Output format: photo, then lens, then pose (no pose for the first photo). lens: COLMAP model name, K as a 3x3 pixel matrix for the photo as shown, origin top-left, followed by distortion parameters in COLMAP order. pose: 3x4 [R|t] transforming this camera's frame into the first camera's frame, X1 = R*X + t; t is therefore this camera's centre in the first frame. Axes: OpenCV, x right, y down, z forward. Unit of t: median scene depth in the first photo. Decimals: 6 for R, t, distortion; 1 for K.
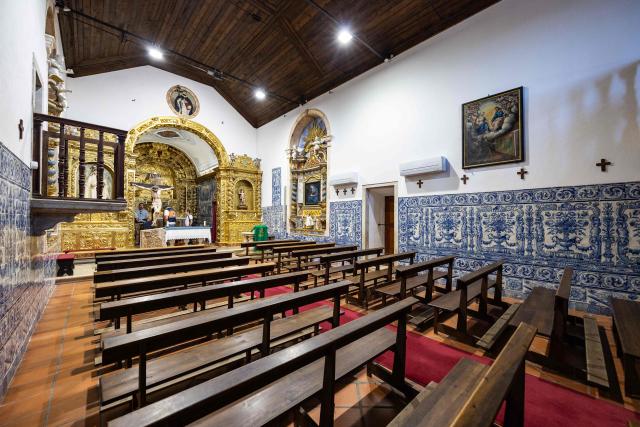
lens RADIAL K [[244.5, 0, 325.4], [0, 244.5, 214.3], [0, 0, 1]] dist [0.000444, 0.000333]
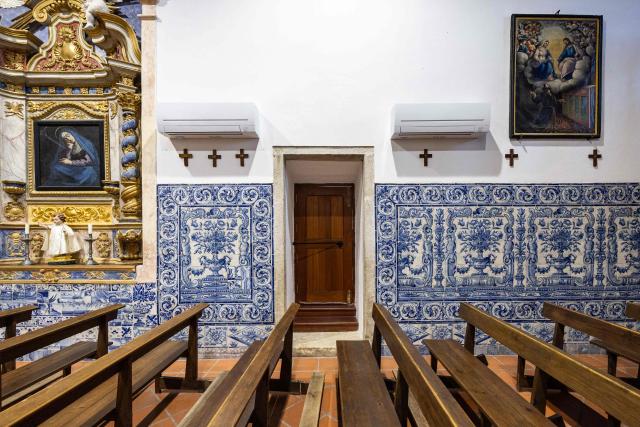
lens RADIAL K [[244.5, 0, 321.0], [0, 244.5, 215.1], [0, 0, 1]] dist [0.000444, 0.000333]
pose [[0.679757, -0.019674, 0.733174, -0.098693], [-0.006450, 0.999441, 0.032799, -0.023657], [-0.733409, -0.027024, 0.679250, 0.753776]]
